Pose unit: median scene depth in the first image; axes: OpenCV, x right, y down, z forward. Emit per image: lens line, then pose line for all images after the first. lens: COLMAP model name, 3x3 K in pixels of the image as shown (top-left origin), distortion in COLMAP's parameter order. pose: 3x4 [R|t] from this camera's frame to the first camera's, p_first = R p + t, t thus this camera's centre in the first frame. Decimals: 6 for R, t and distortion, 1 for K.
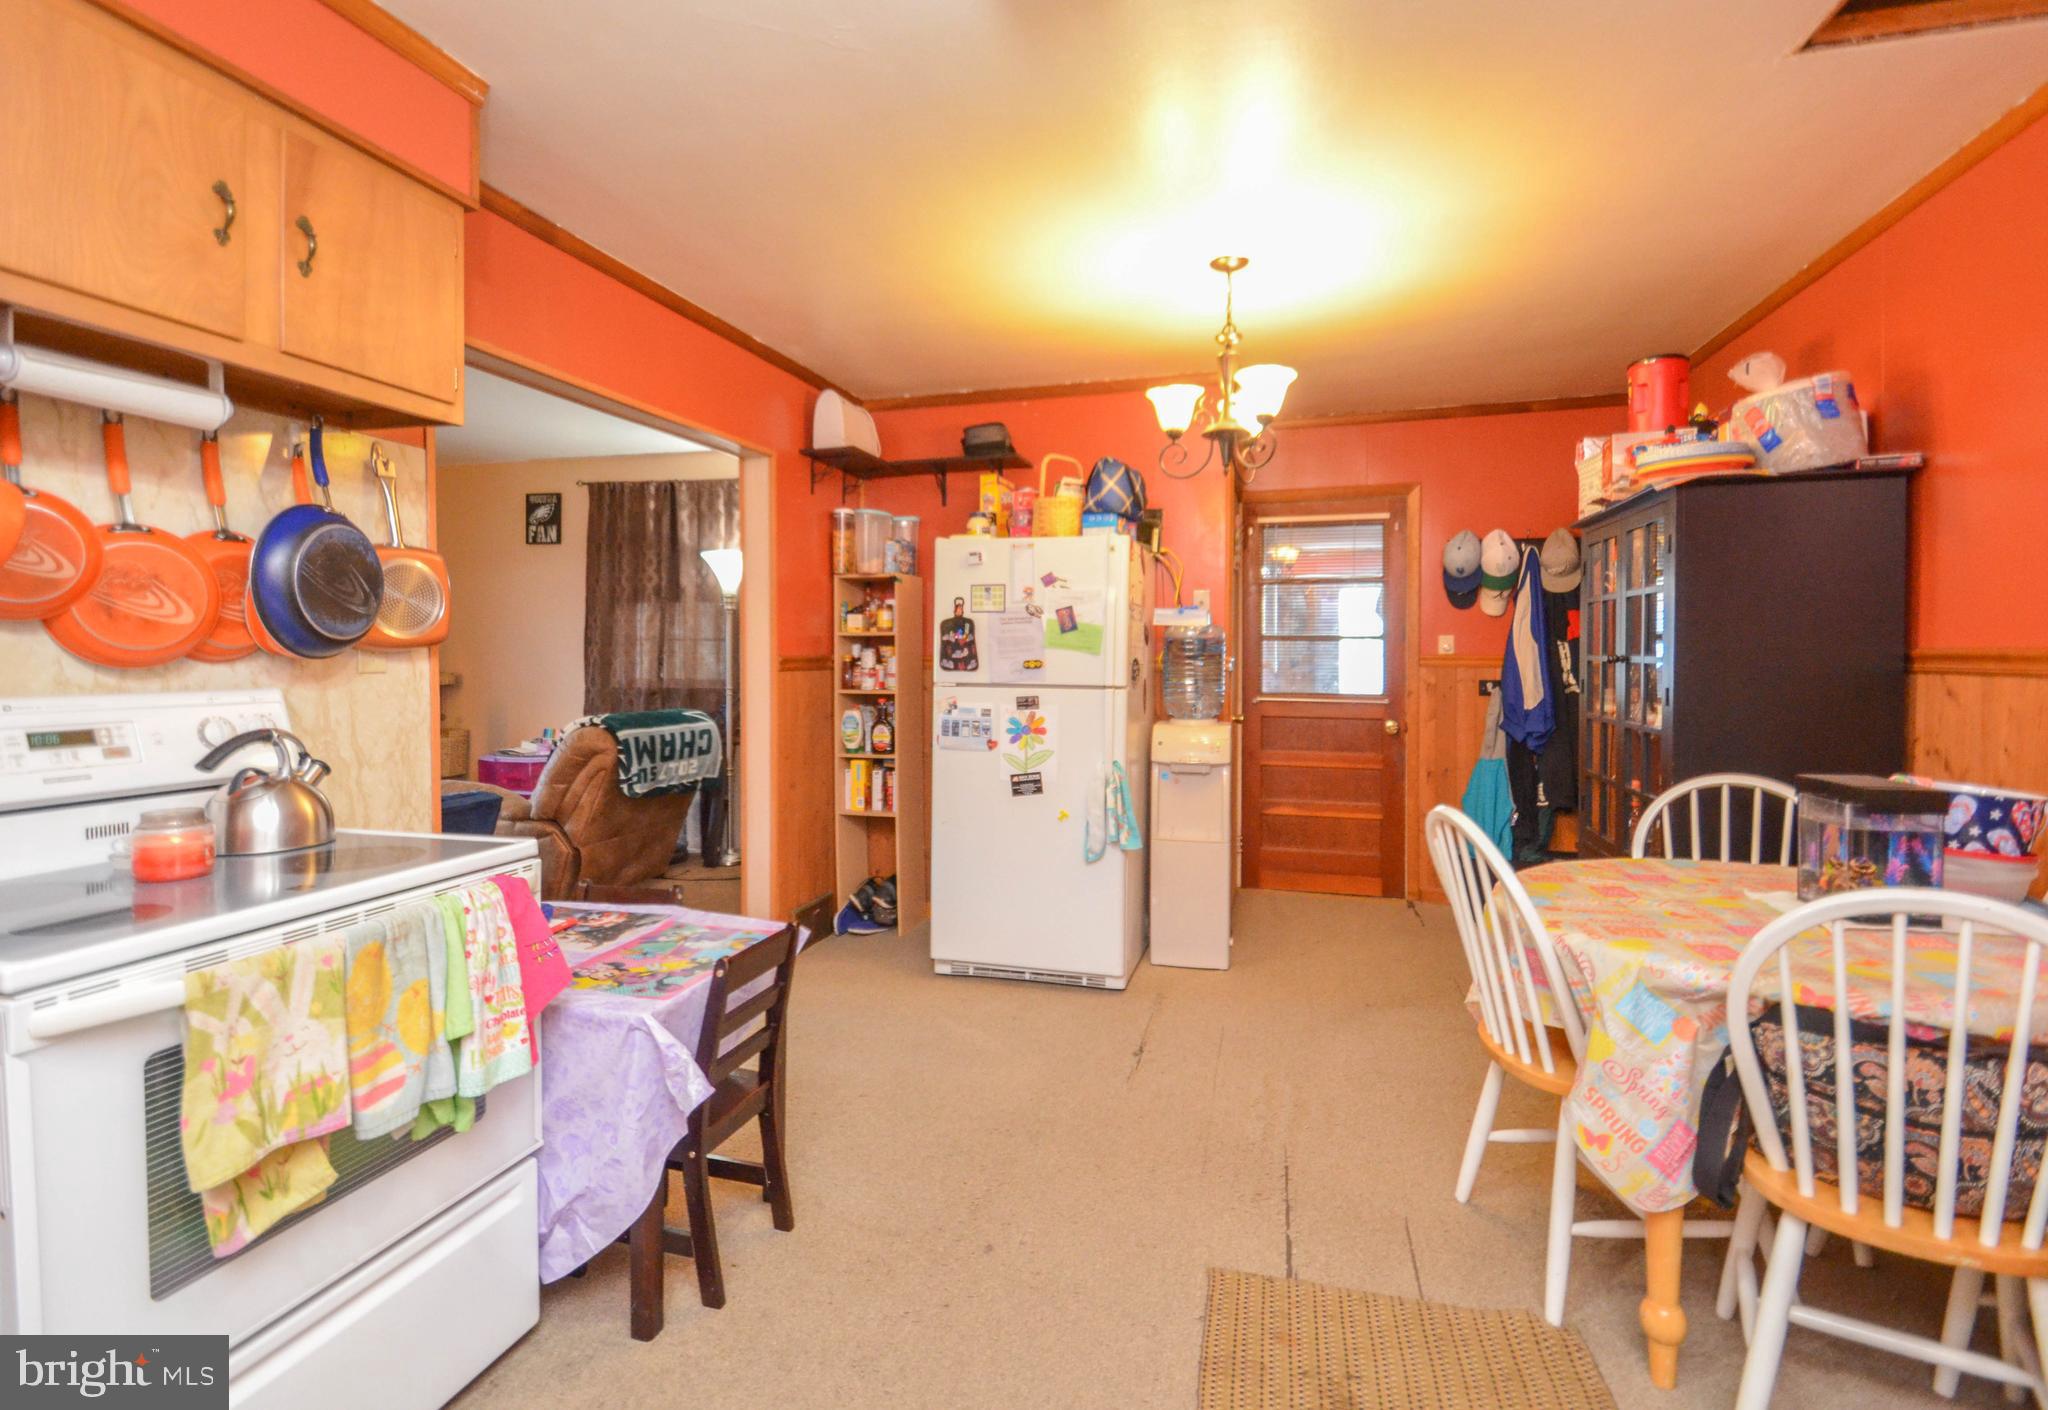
lens RADIAL K [[970.1, 0, 1017.5], [0, 970.1, 674.8], [0, 0, 1]] dist [0.000086, -0.000008]
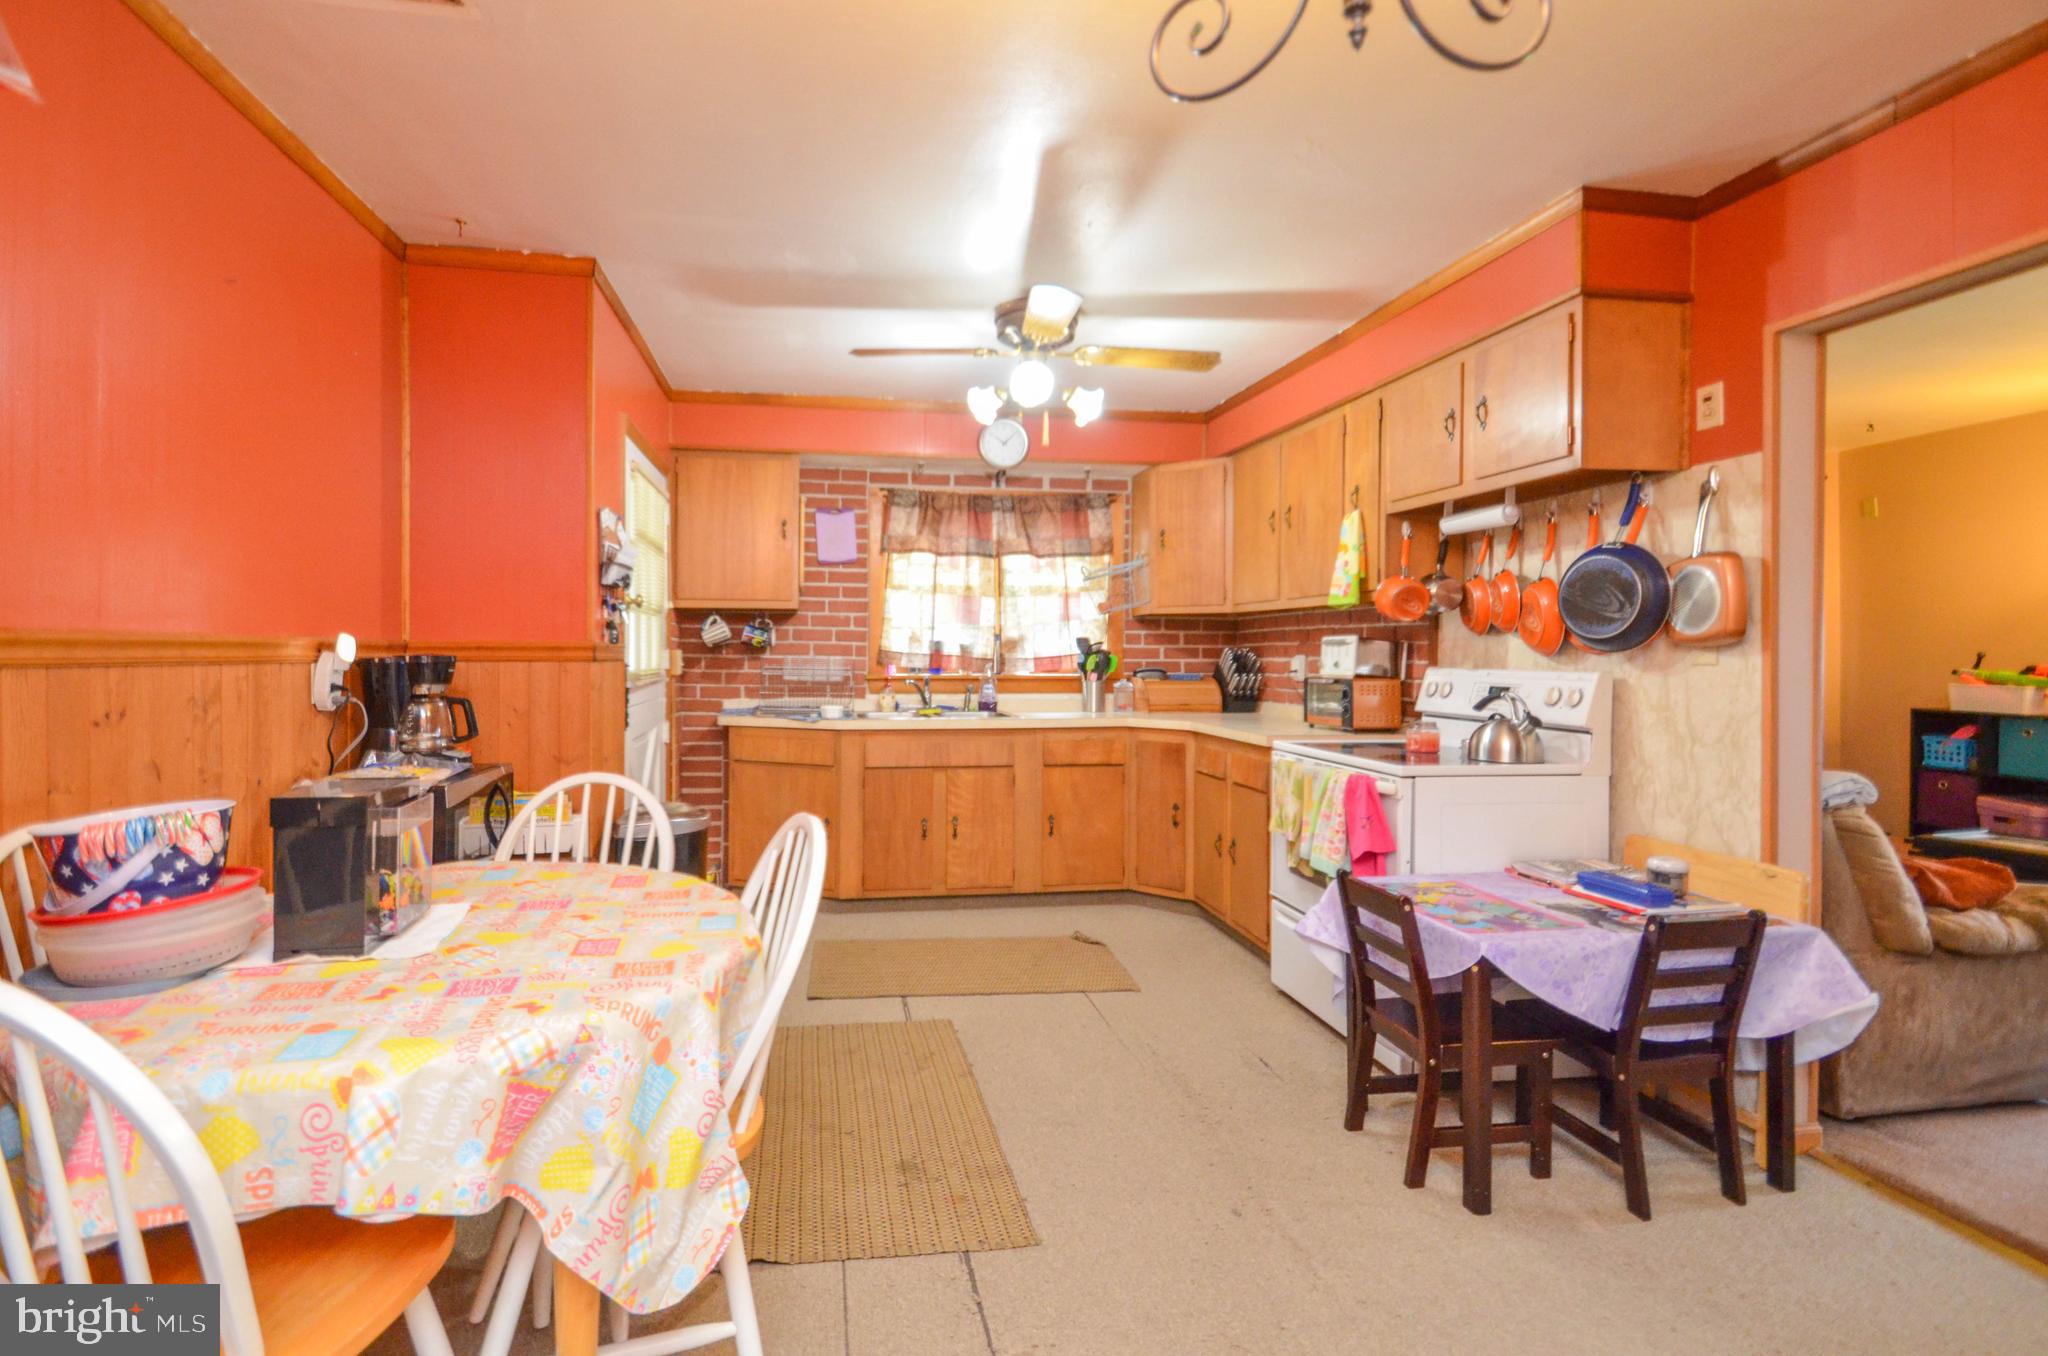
lens RADIAL K [[905.2, 0, 1016.6], [0, 905.2, 642.0], [0, 0, 1]] dist [0.000809, 0.000053]
pose [[-0.885012, -0.008359, -0.465494, 0.697447], [-0.013274, 0.999885, 0.007282, -0.031752], [0.465380, 0.012623, -0.885021, 1.901556]]
